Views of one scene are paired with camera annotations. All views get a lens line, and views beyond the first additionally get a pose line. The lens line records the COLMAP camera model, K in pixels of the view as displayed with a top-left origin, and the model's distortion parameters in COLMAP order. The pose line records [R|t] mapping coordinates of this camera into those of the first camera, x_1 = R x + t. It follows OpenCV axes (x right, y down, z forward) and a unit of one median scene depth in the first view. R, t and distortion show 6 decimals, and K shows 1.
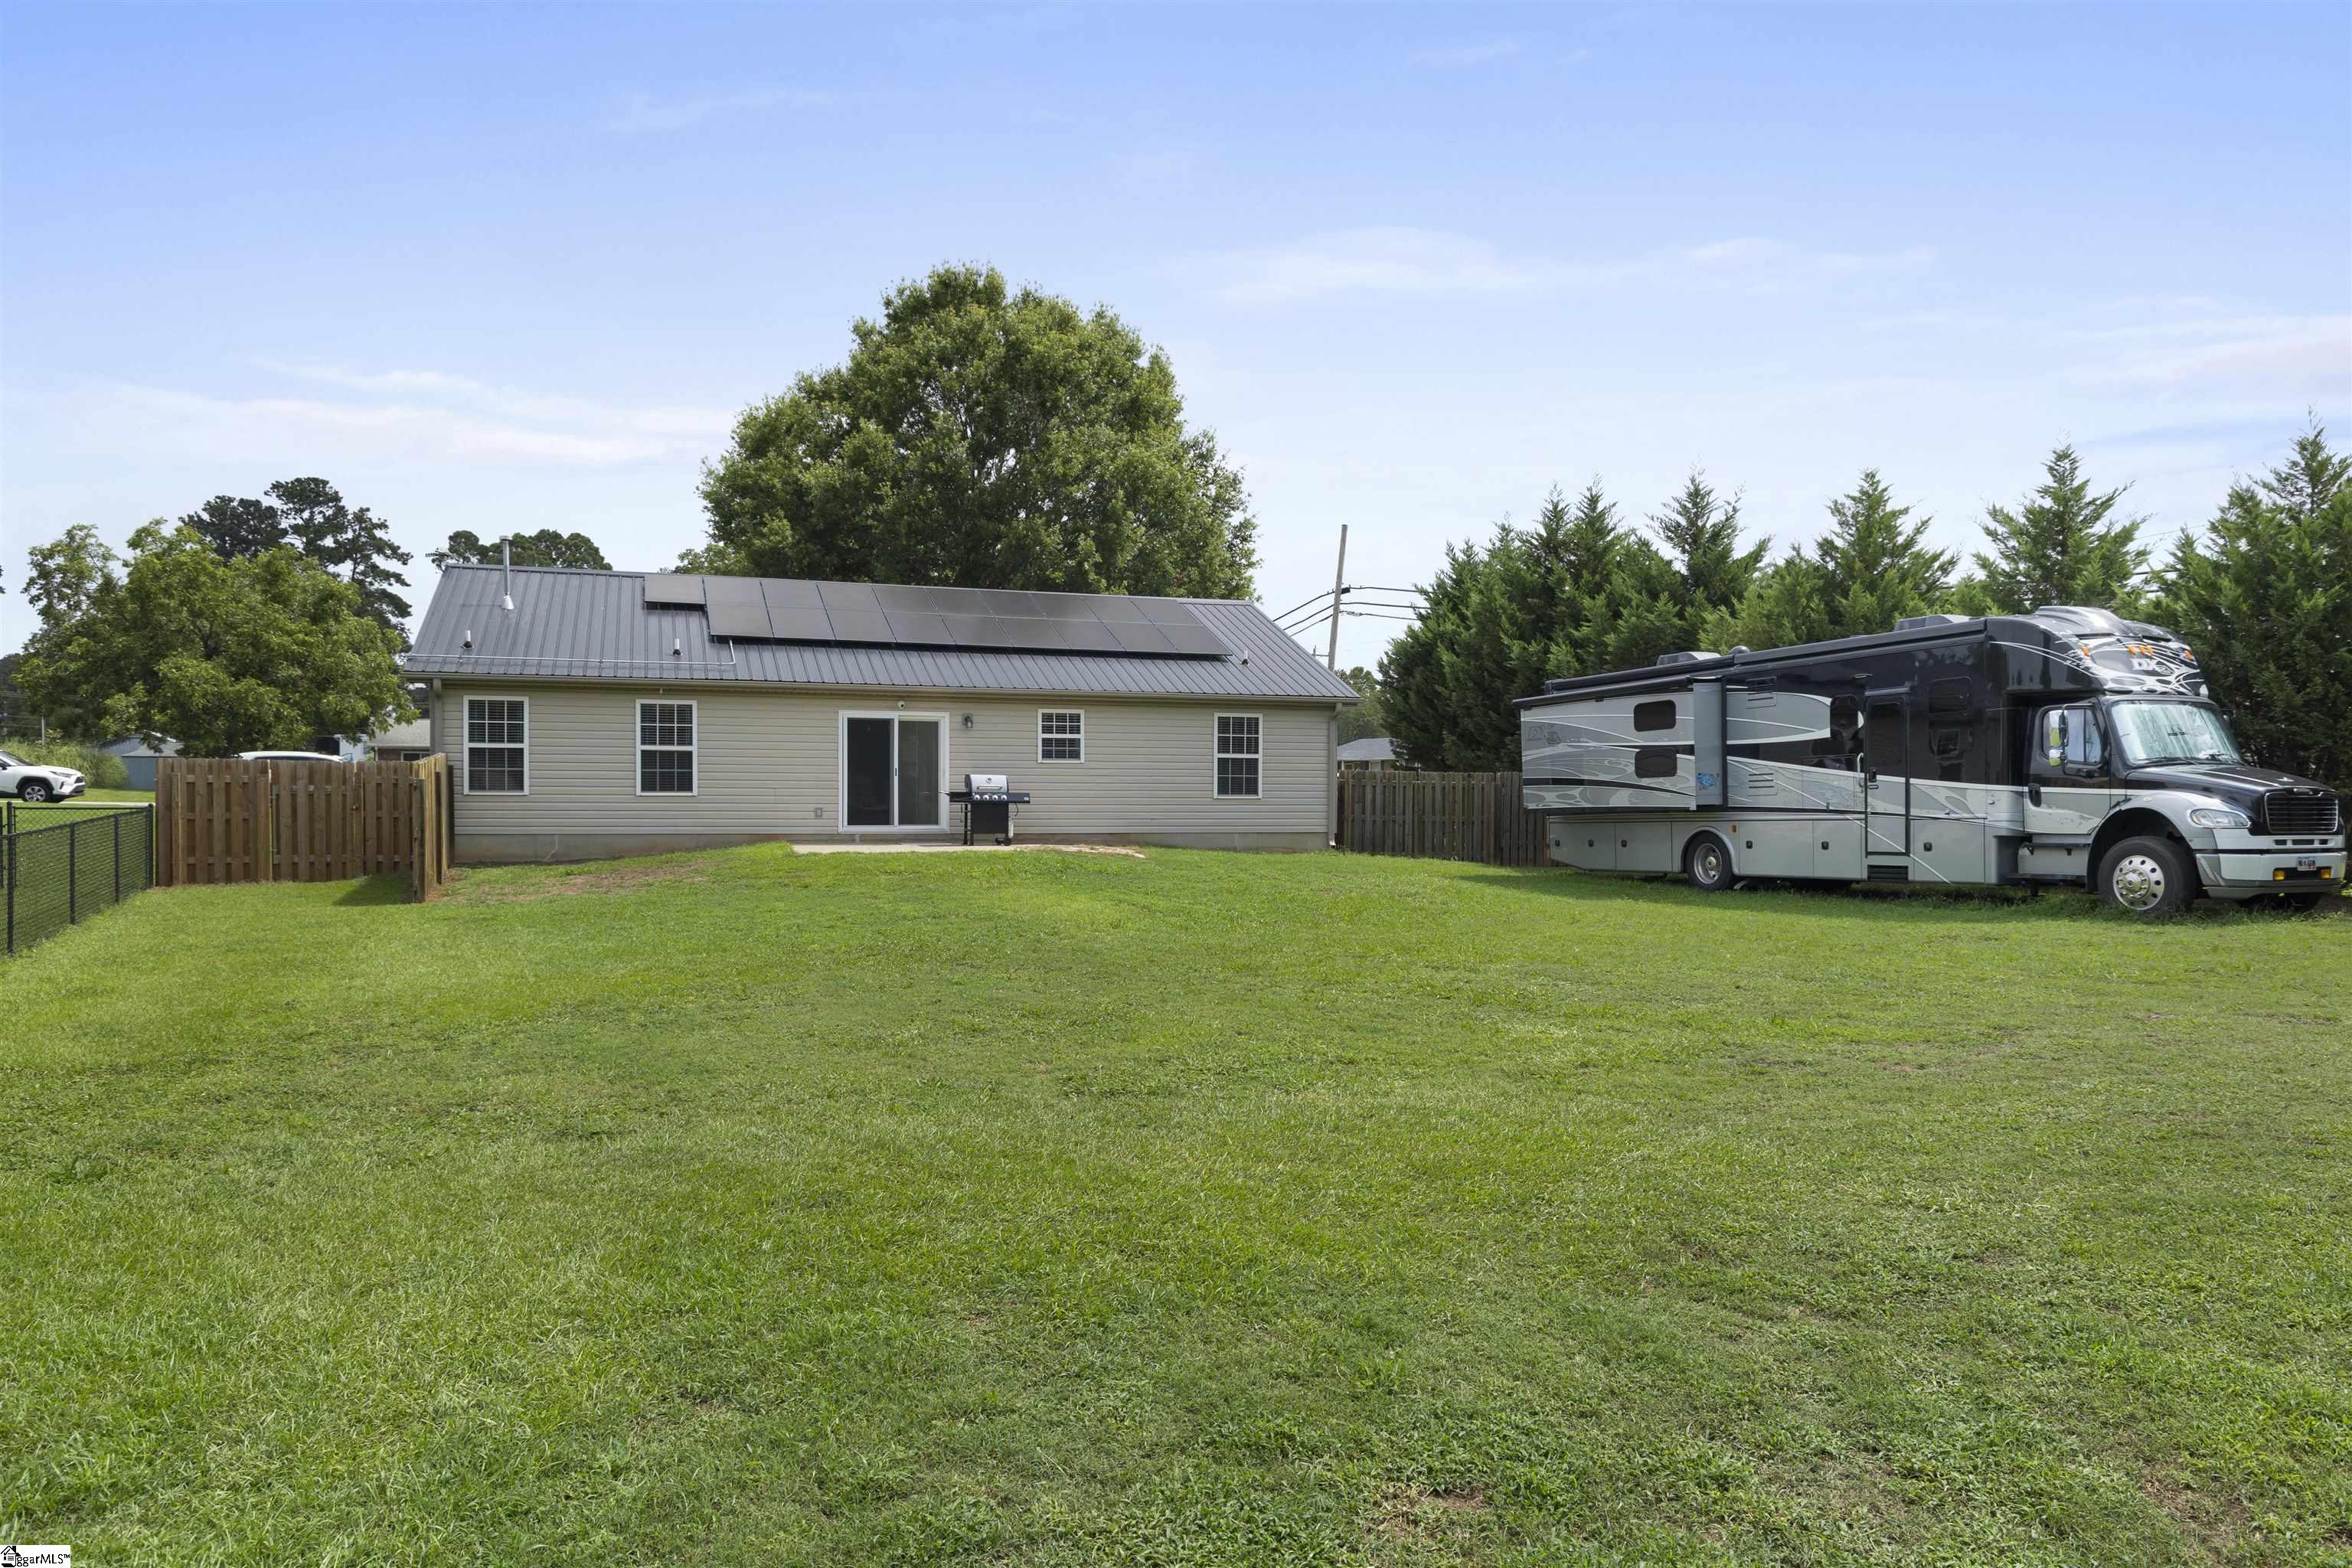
lens RADIAL K [[1597.3, 0, 1183.6], [0, 1597.3, 833.1], [0, 0, 1]] dist [0.007557, 0.006289]
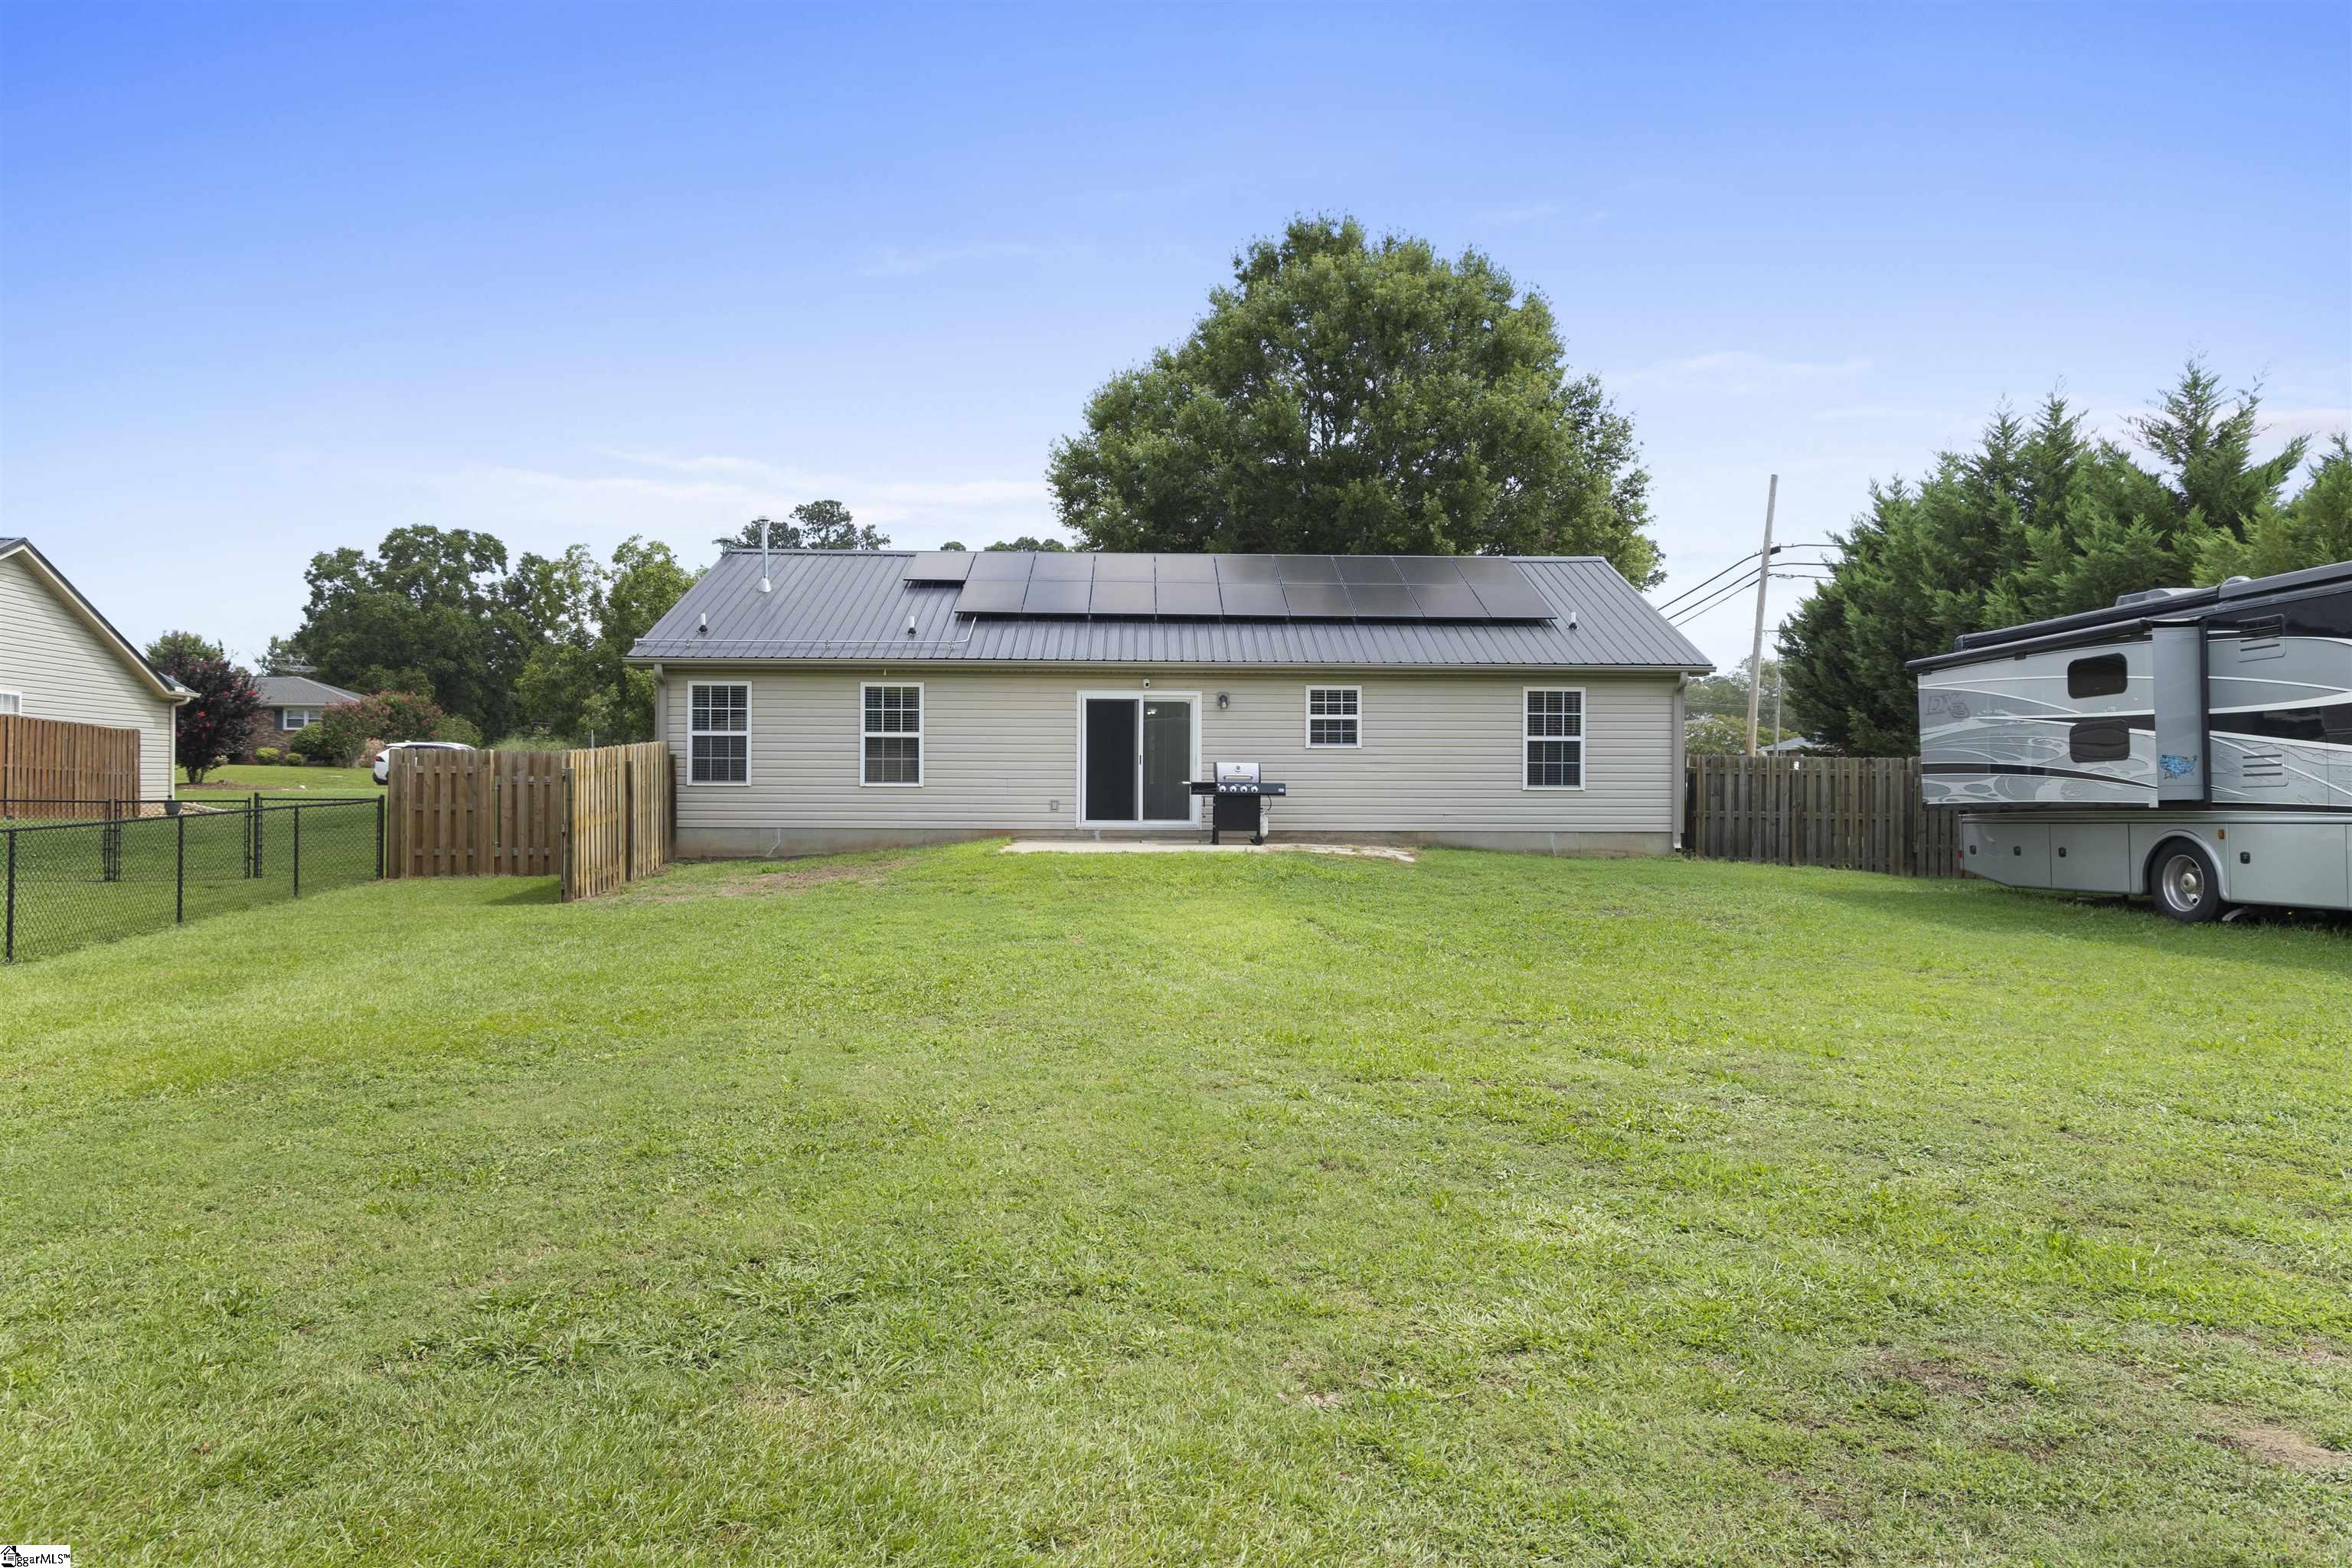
lens RADIAL K [[1597.3, 0, 1182.7], [0, 1597.3, 778.7], [0, 0, 1]] dist [0.007557, 0.006289]
pose [[0.956295, -0.001301, -0.292399, 0.091553], [-0.007165, 0.999586, -0.027880, -0.003275], [0.292315, 0.028756, 0.955890, 0.156190]]
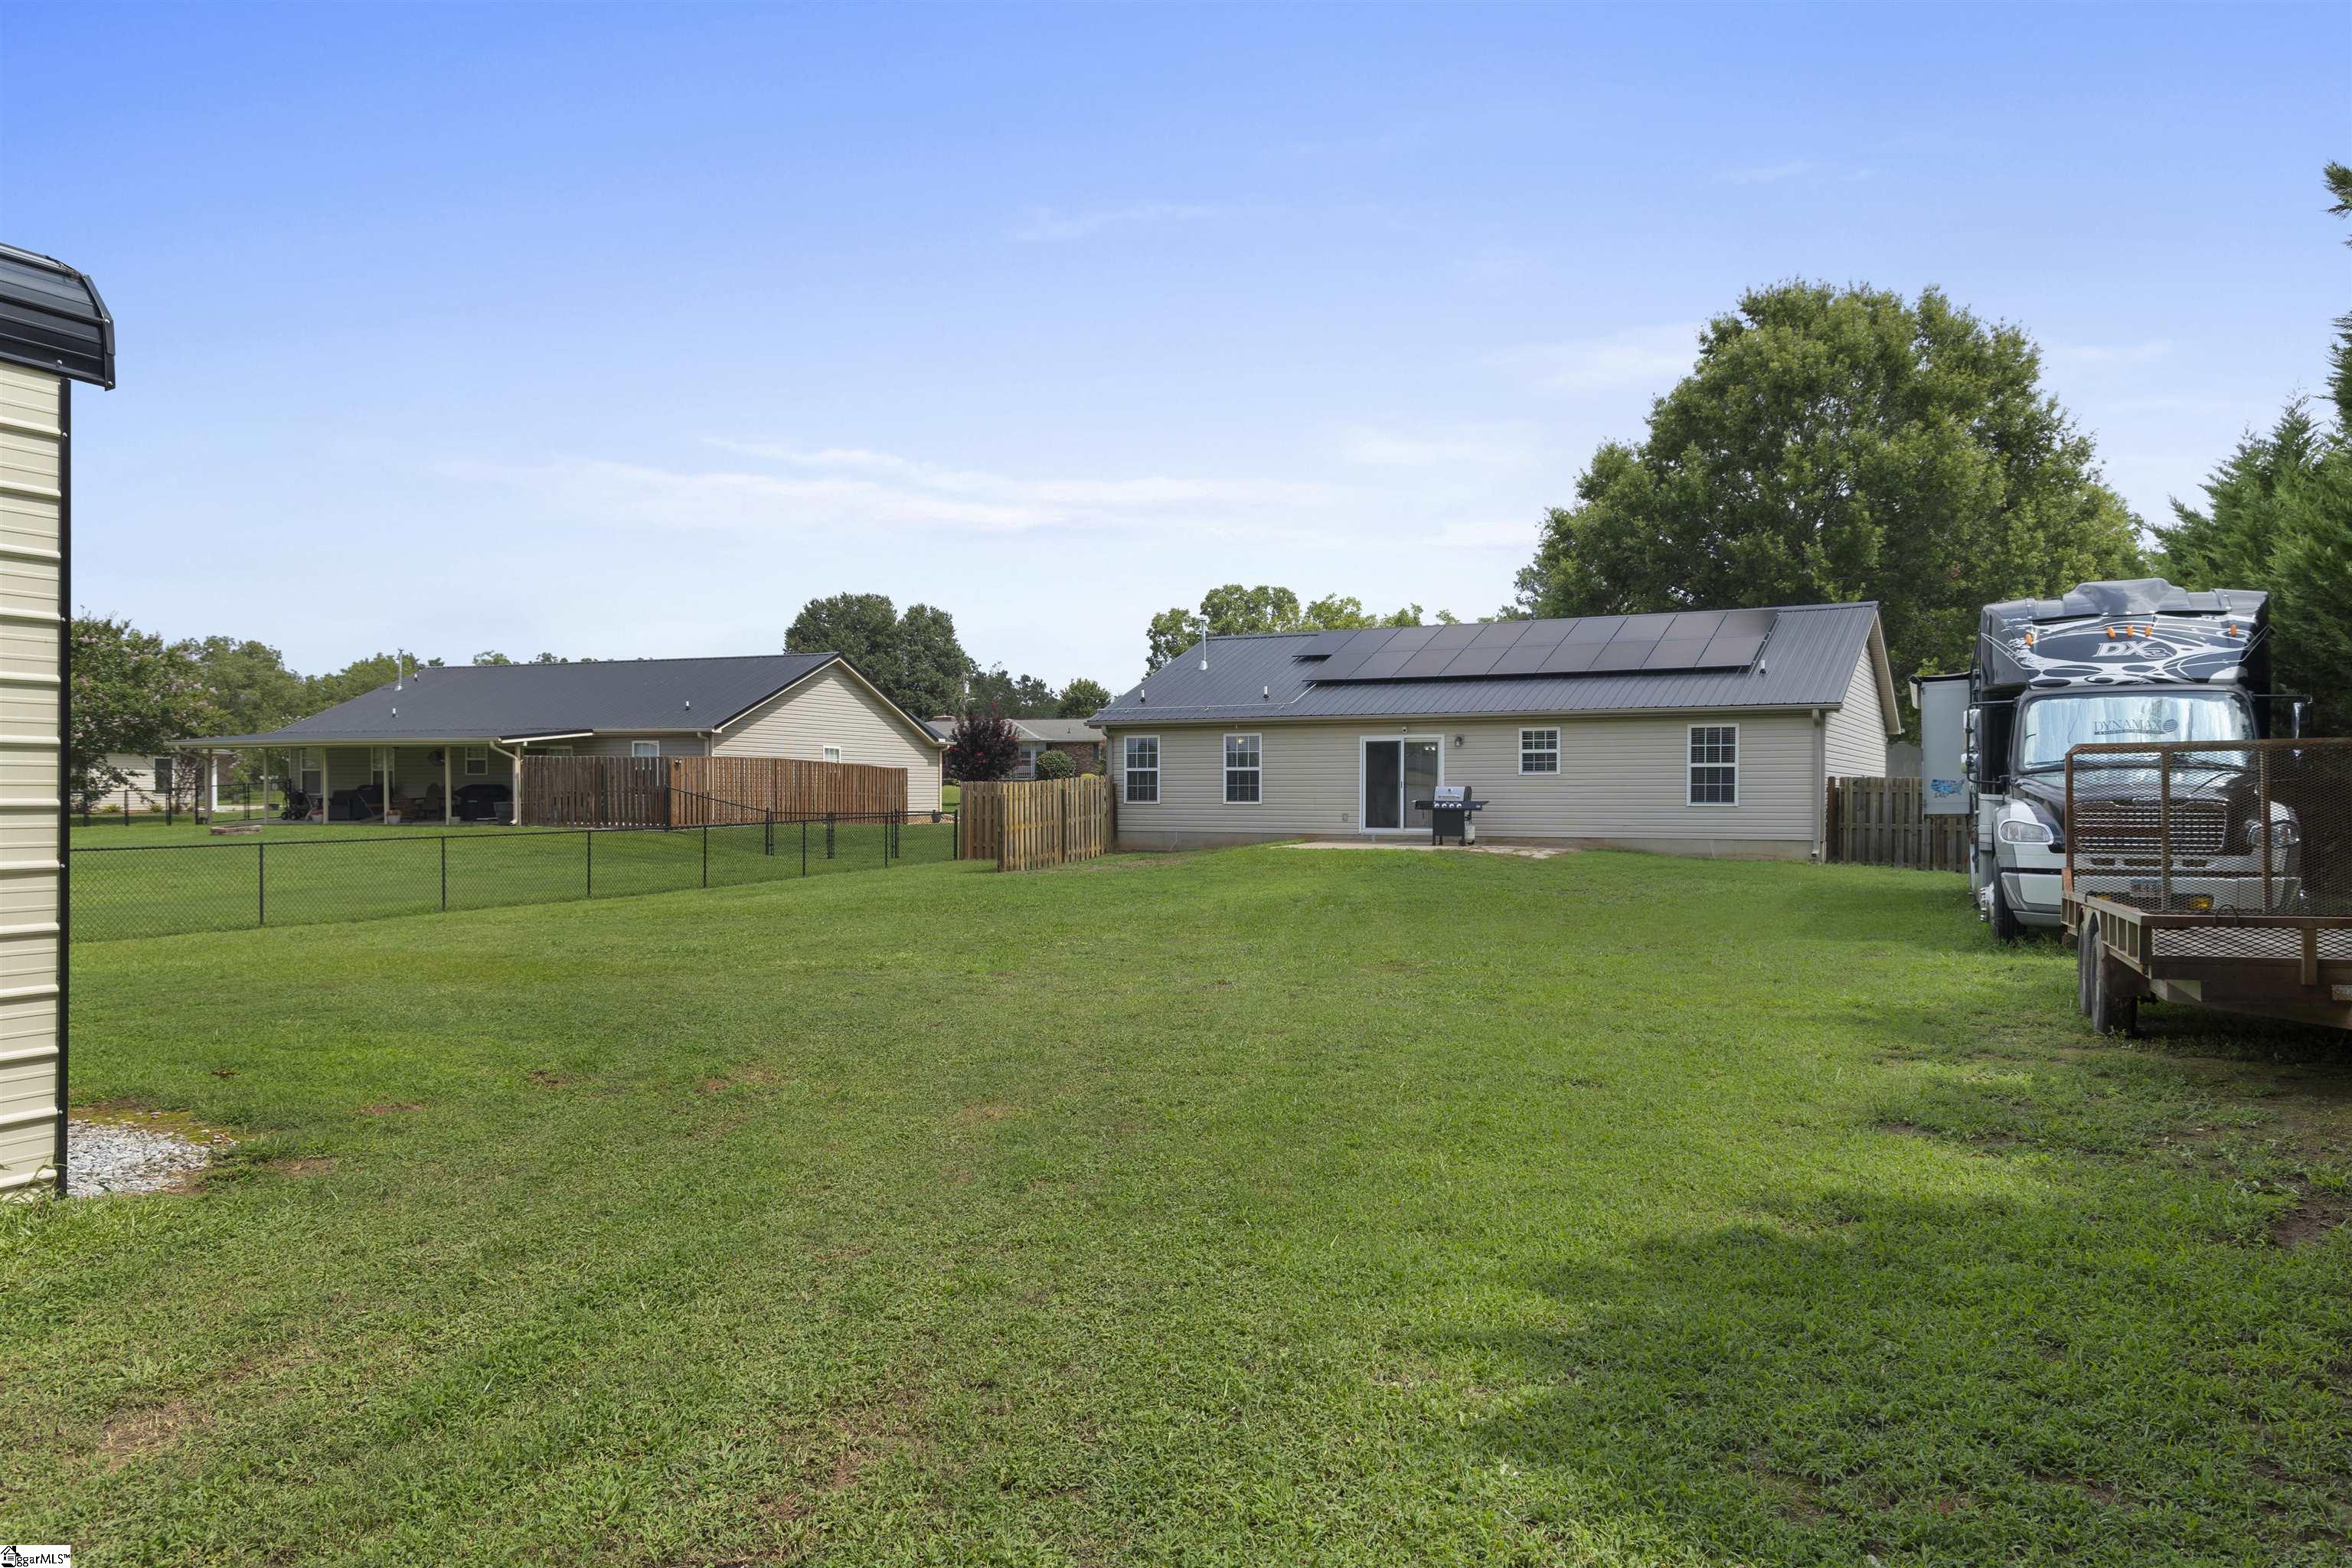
lens RADIAL K [[1597.3, 0, 1188.5], [0, 1597.3, 794.4], [0, 0, 1]] dist [0.007557, 0.006289]
pose [[0.680986, -0.004985, -0.732280, 0.558038], [-0.015024, 0.999671, -0.020777, -0.002791], [0.732143, 0.025150, 0.680687, 0.048060]]
